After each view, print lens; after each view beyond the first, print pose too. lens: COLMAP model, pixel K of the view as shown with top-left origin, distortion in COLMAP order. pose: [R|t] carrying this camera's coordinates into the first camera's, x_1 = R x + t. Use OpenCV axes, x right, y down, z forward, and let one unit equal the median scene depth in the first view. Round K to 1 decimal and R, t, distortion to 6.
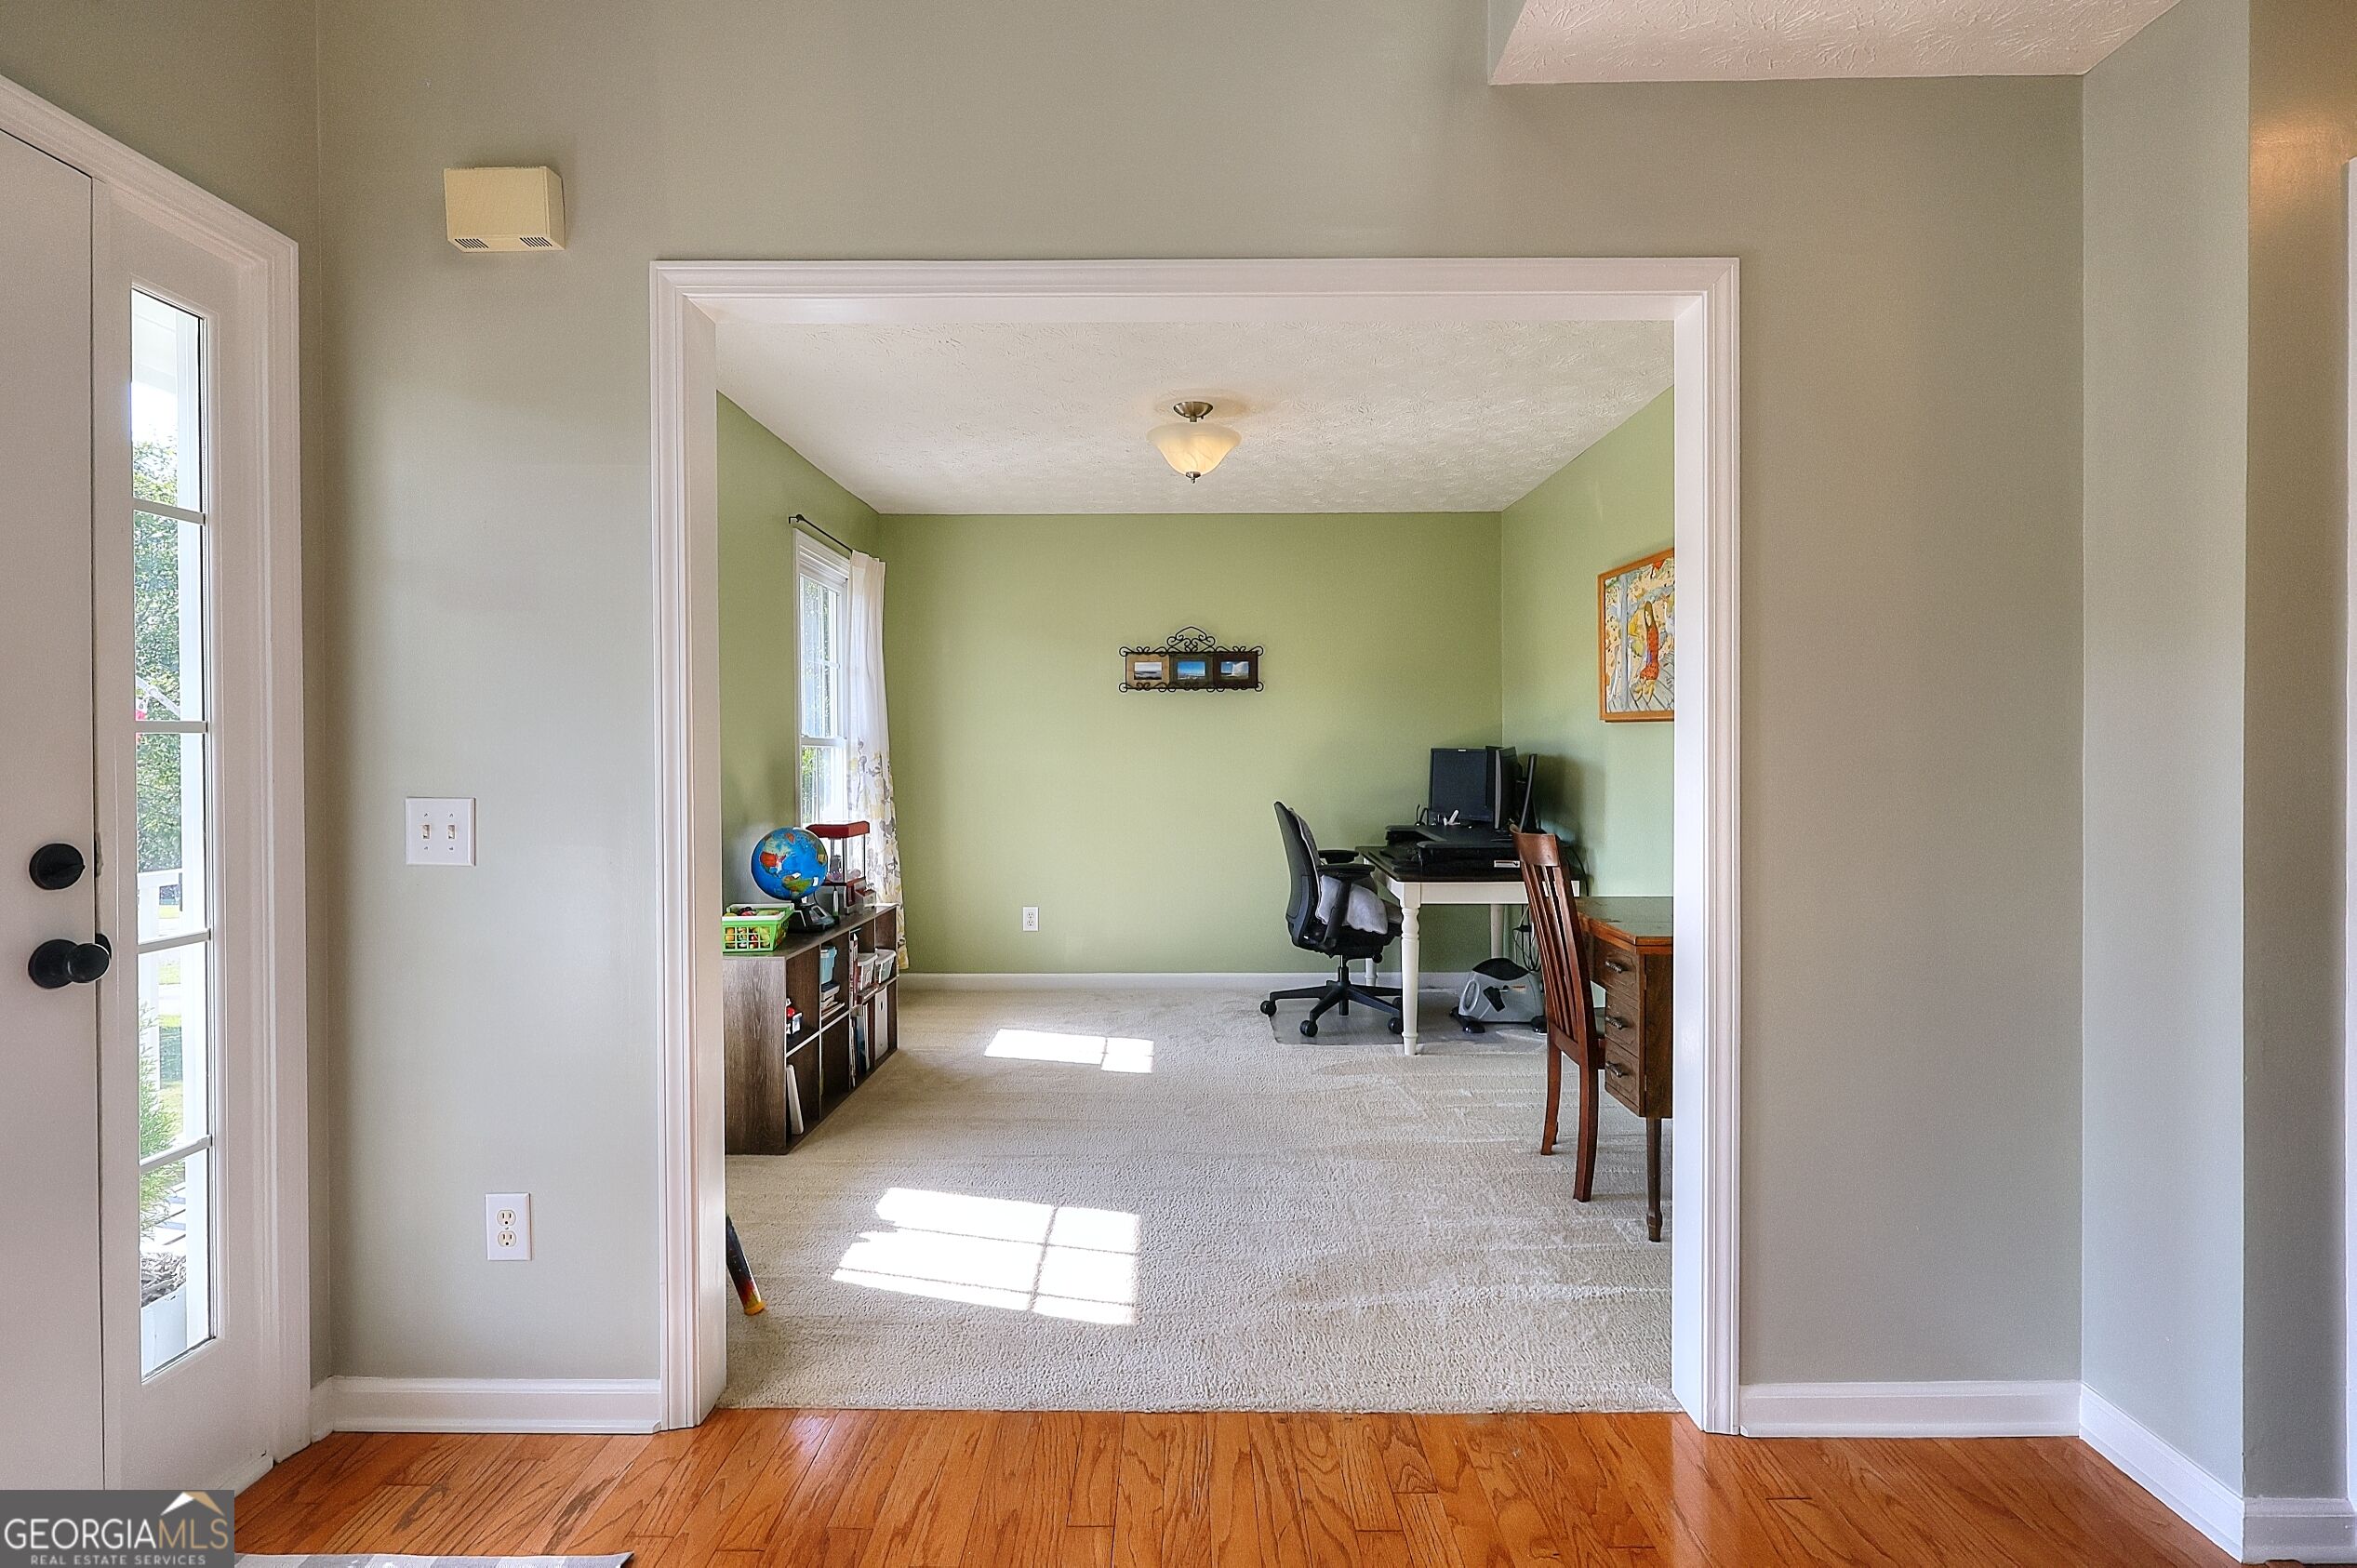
lens RADIAL K [[1088.7, 0, 1179.4], [0, 1088.7, 775.4], [0, 0, 1]] dist [-0.002212, 0.000714]
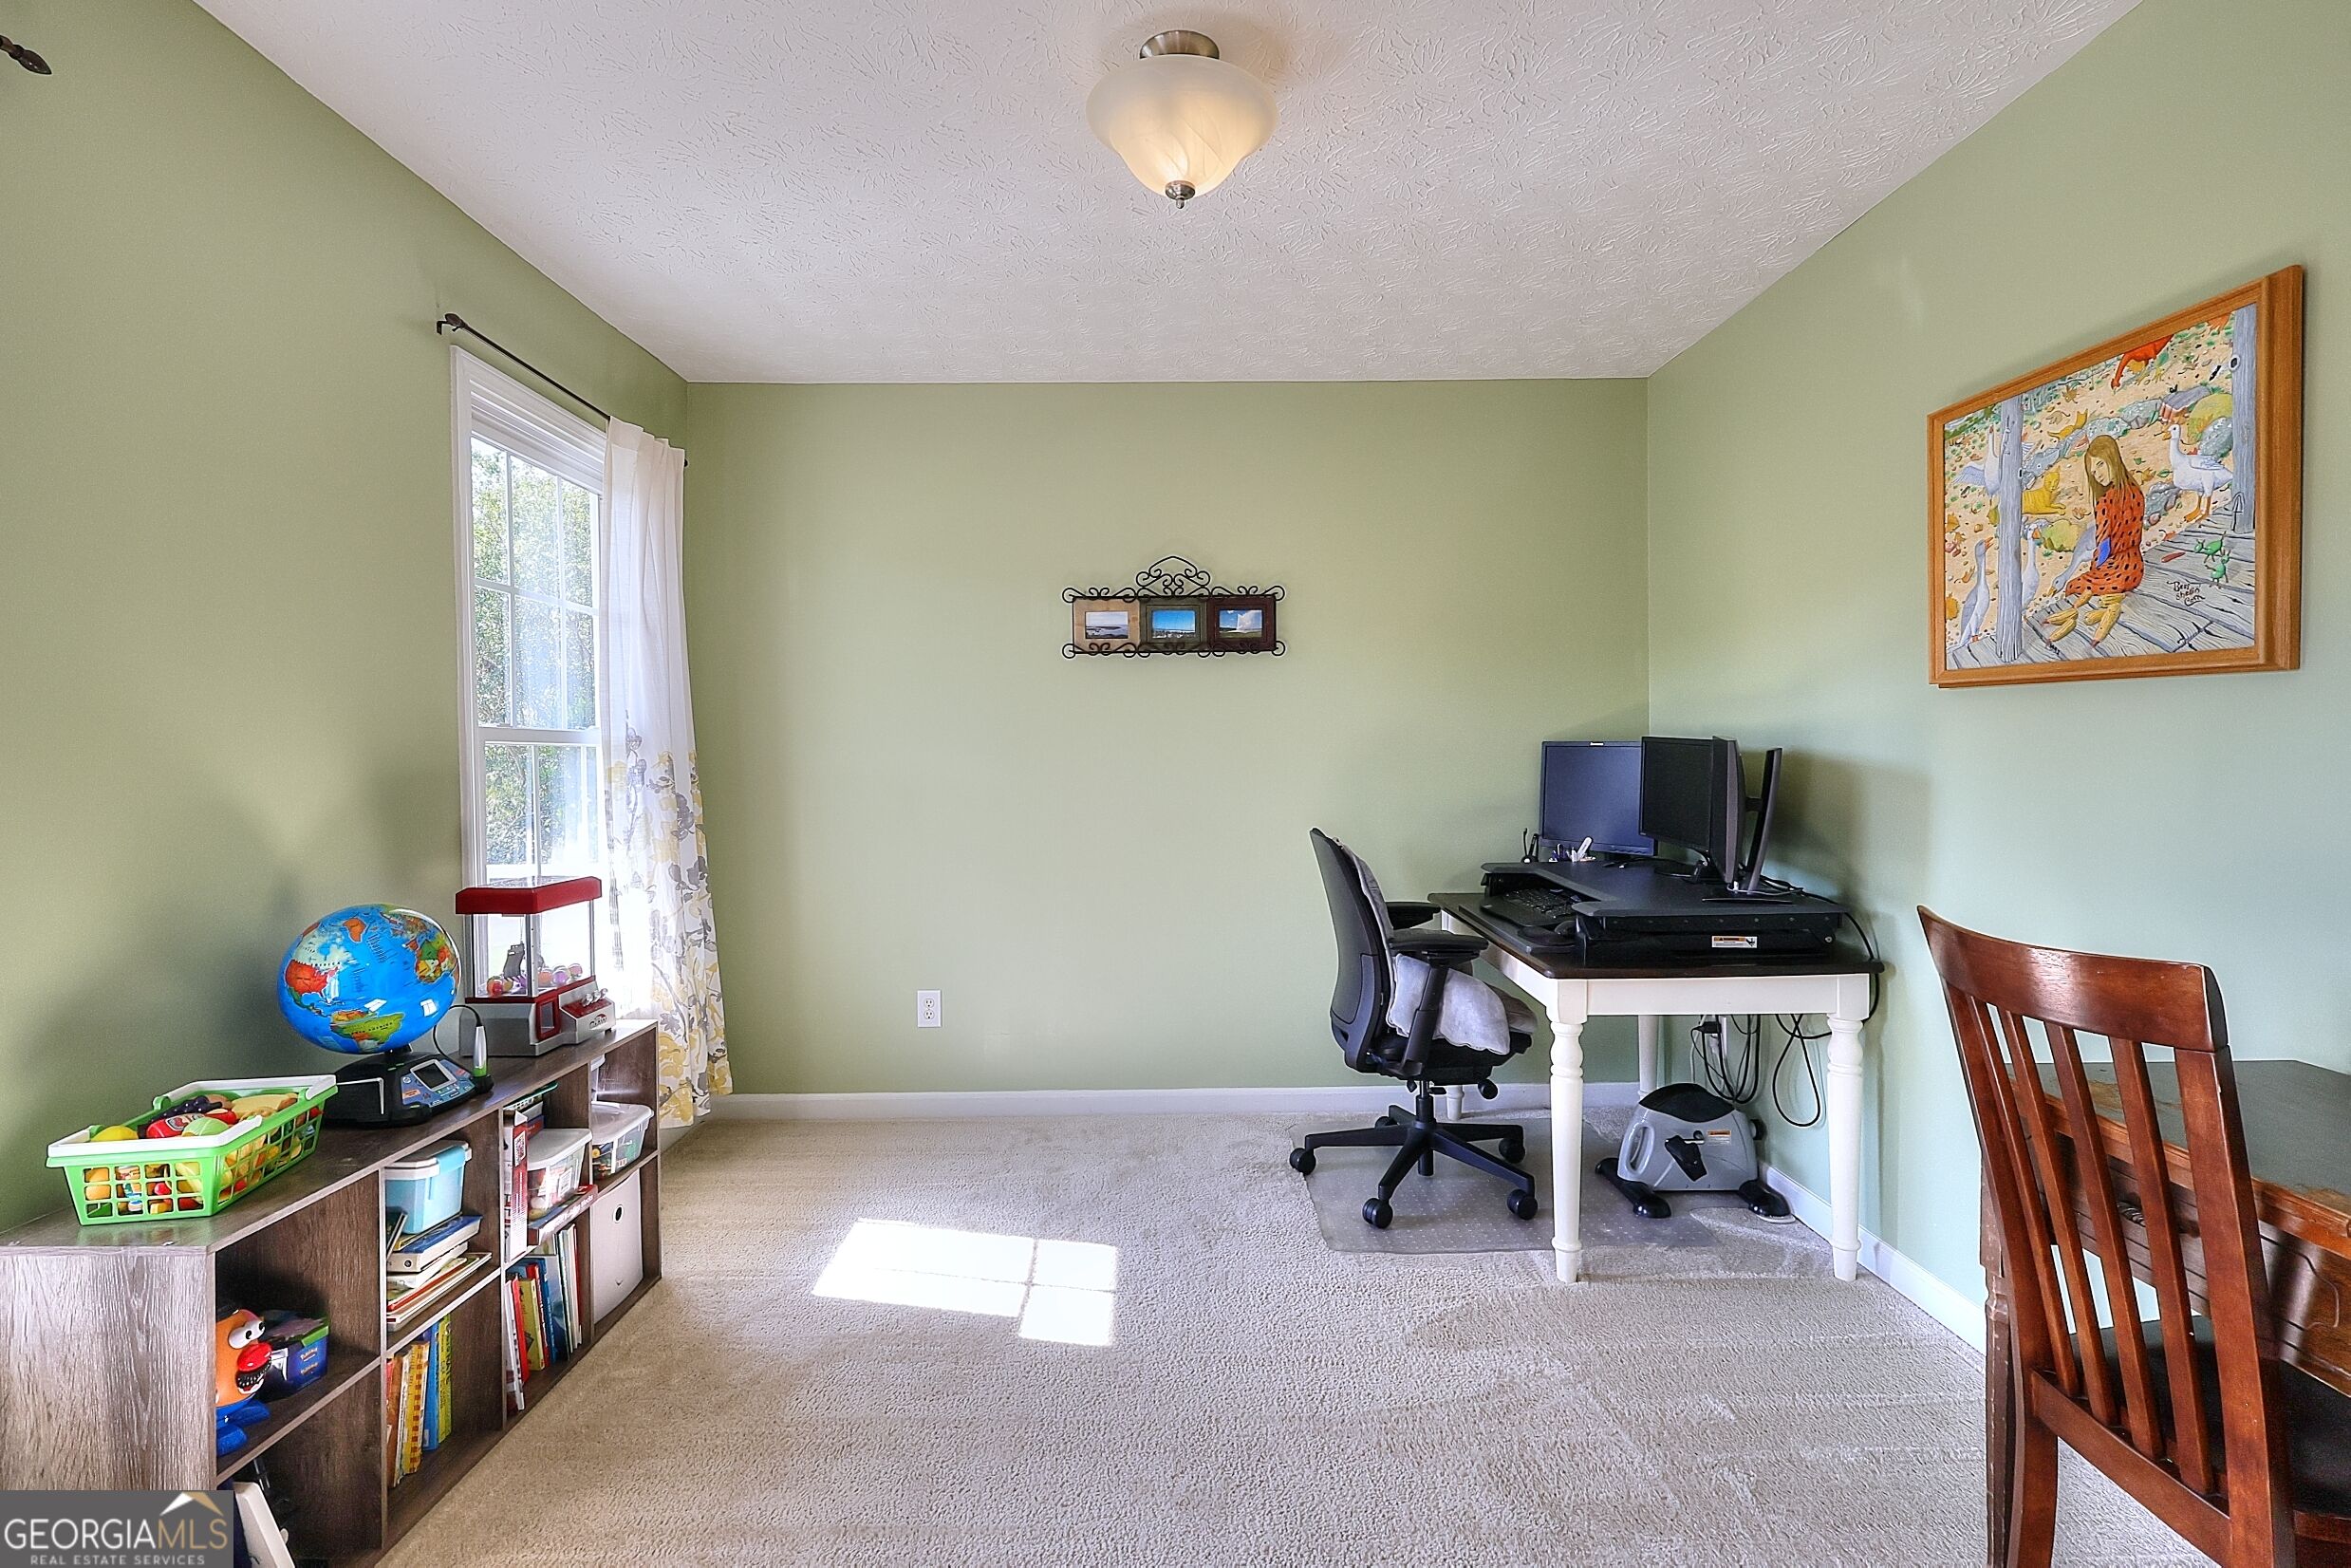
lens RADIAL K [[1086.0, 0, 1174.8], [0, 1086.0, 780.6], [0, 0, 1]] dist [-0.002212, 0.000714]
pose [[0.999836, -0.007266, 0.016567, 0.000132], [0.007204, 0.999967, 0.003830, -0.006402], [-0.016595, -0.003710, 0.999855, 0.401939]]
